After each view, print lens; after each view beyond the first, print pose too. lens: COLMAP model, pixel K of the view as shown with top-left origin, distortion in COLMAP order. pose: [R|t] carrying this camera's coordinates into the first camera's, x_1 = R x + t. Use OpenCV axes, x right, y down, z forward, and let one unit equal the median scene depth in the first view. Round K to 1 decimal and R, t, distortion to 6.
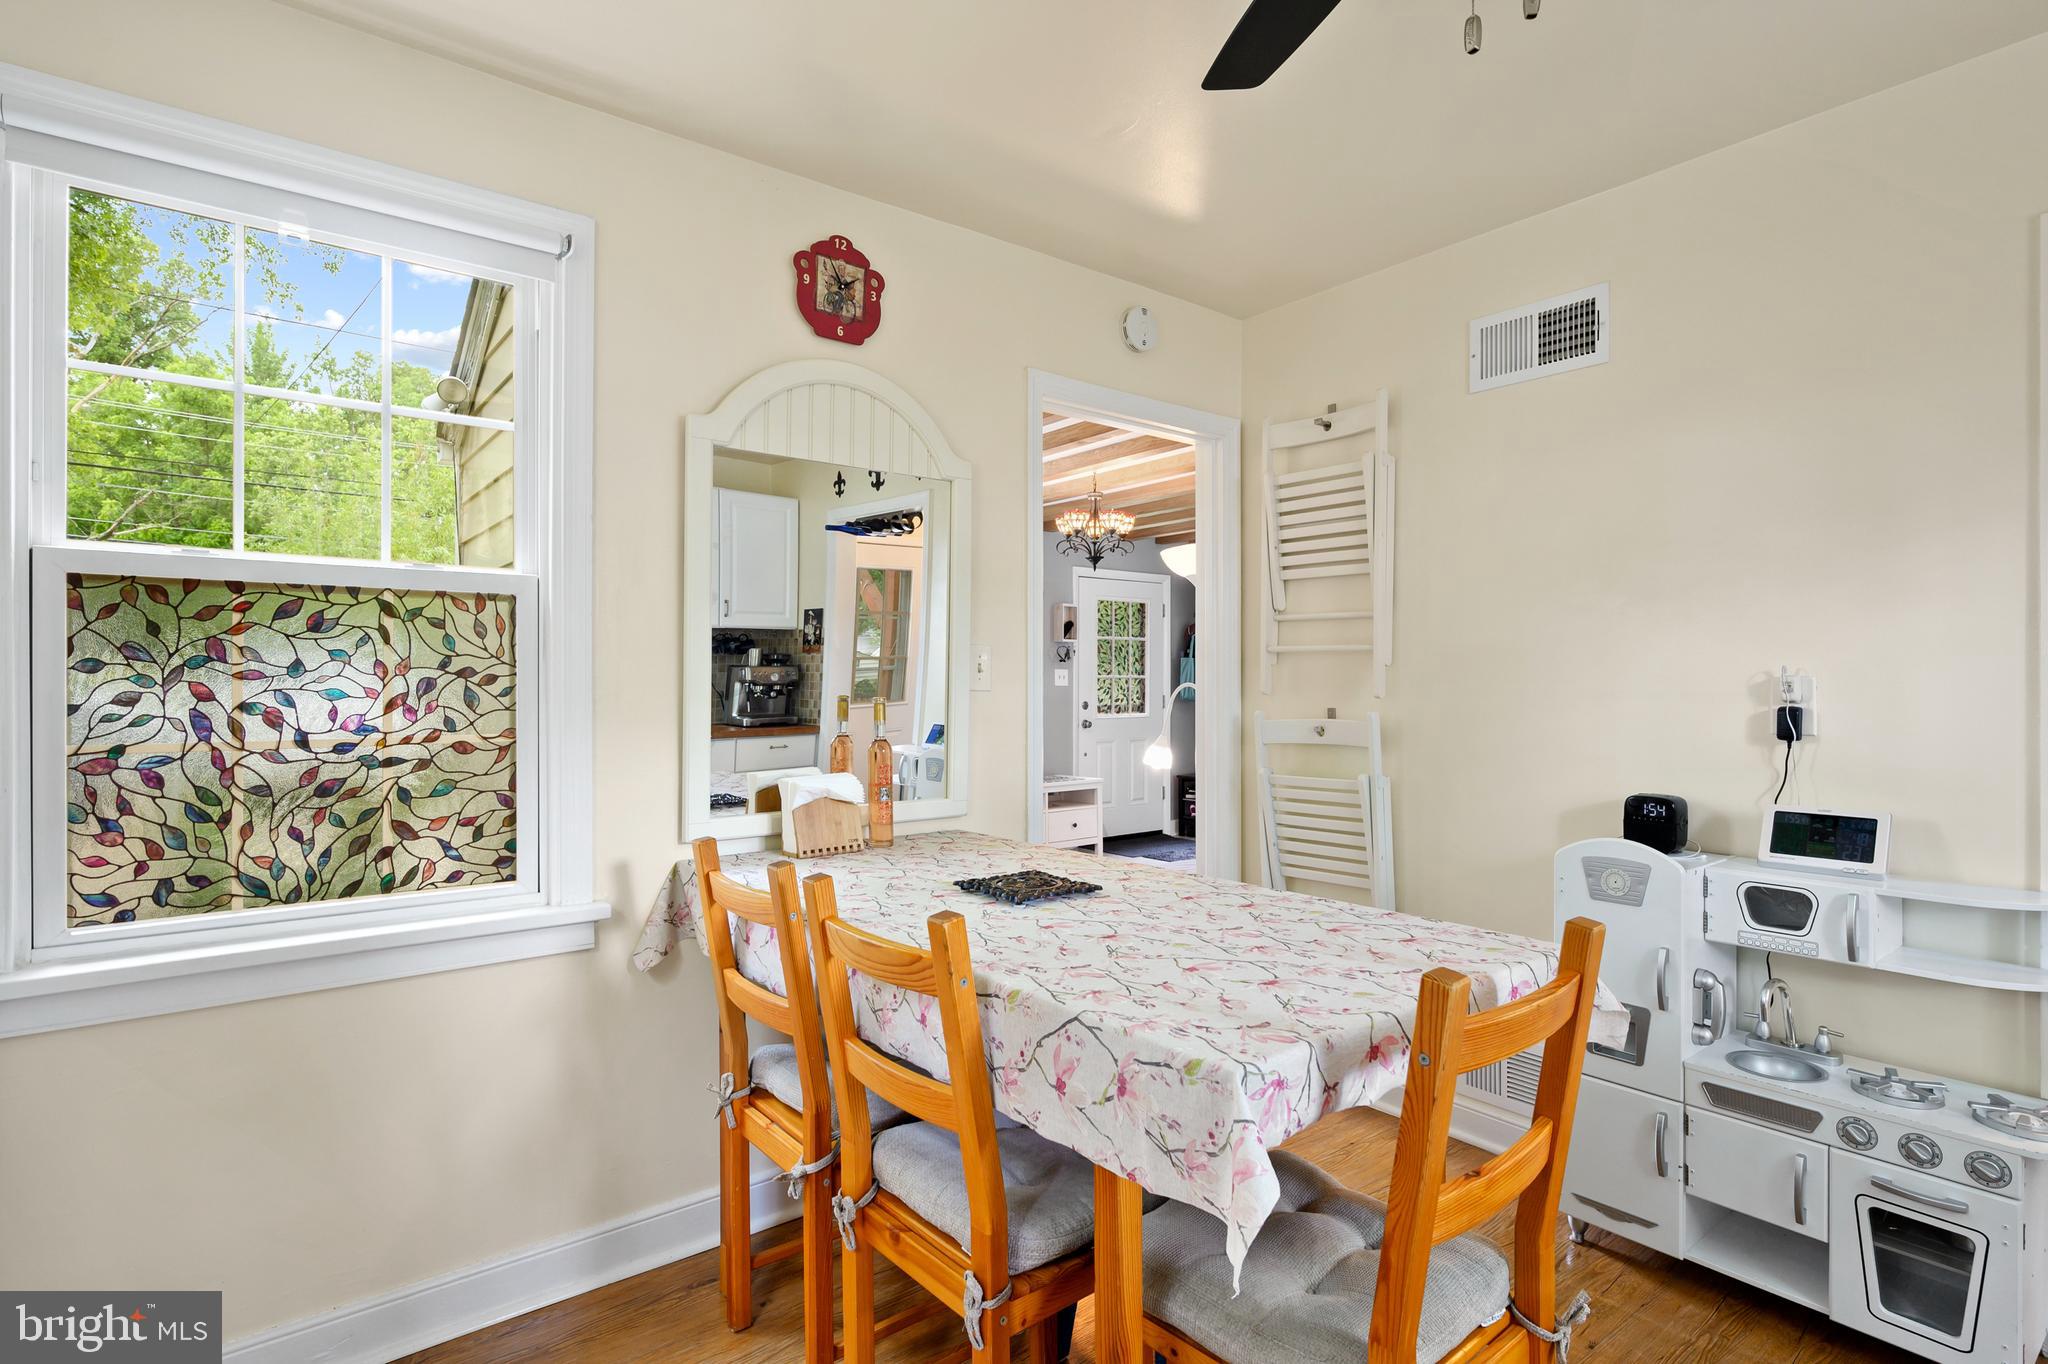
lens RADIAL K [[1051.2, 0, 1036.6], [0, 1051.2, 684.5], [0, 0, 1]] dist [0.001912, 0.000664]
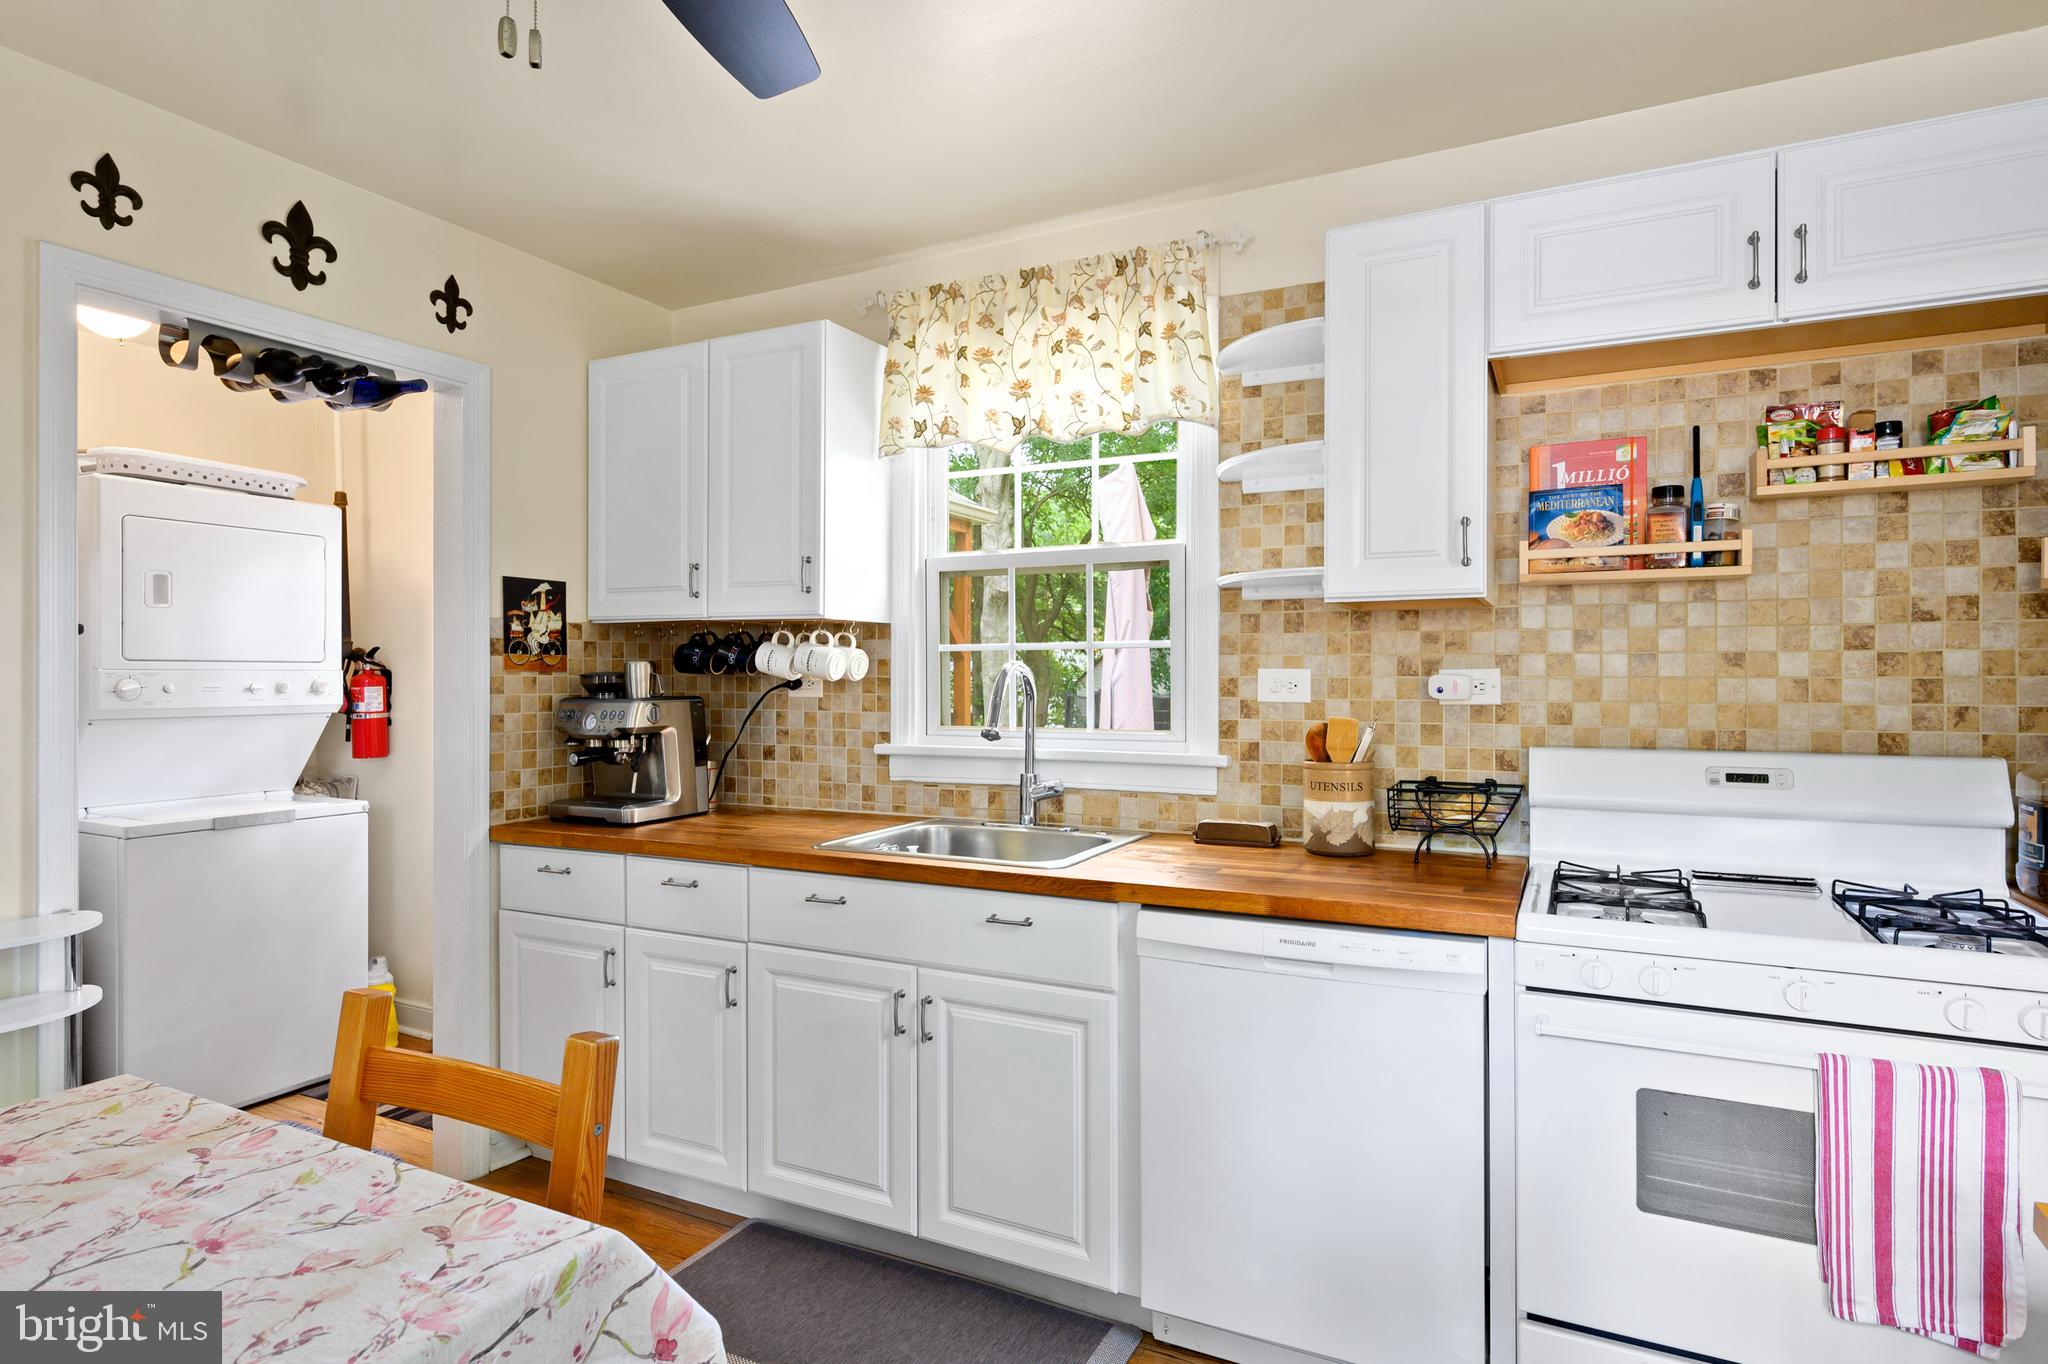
lens RADIAL K [[1133.3, 0, 1020.4], [0, 1133.3, 677.4], [0, 0, 1]] dist [-0.002668, -0.002203]
pose [[-0.409345, -0.005450, 0.912363, -0.605082], [0.009306, 0.999905, 0.010148, -0.048479], [-0.912332, 0.012644, -0.409256, 0.905710]]
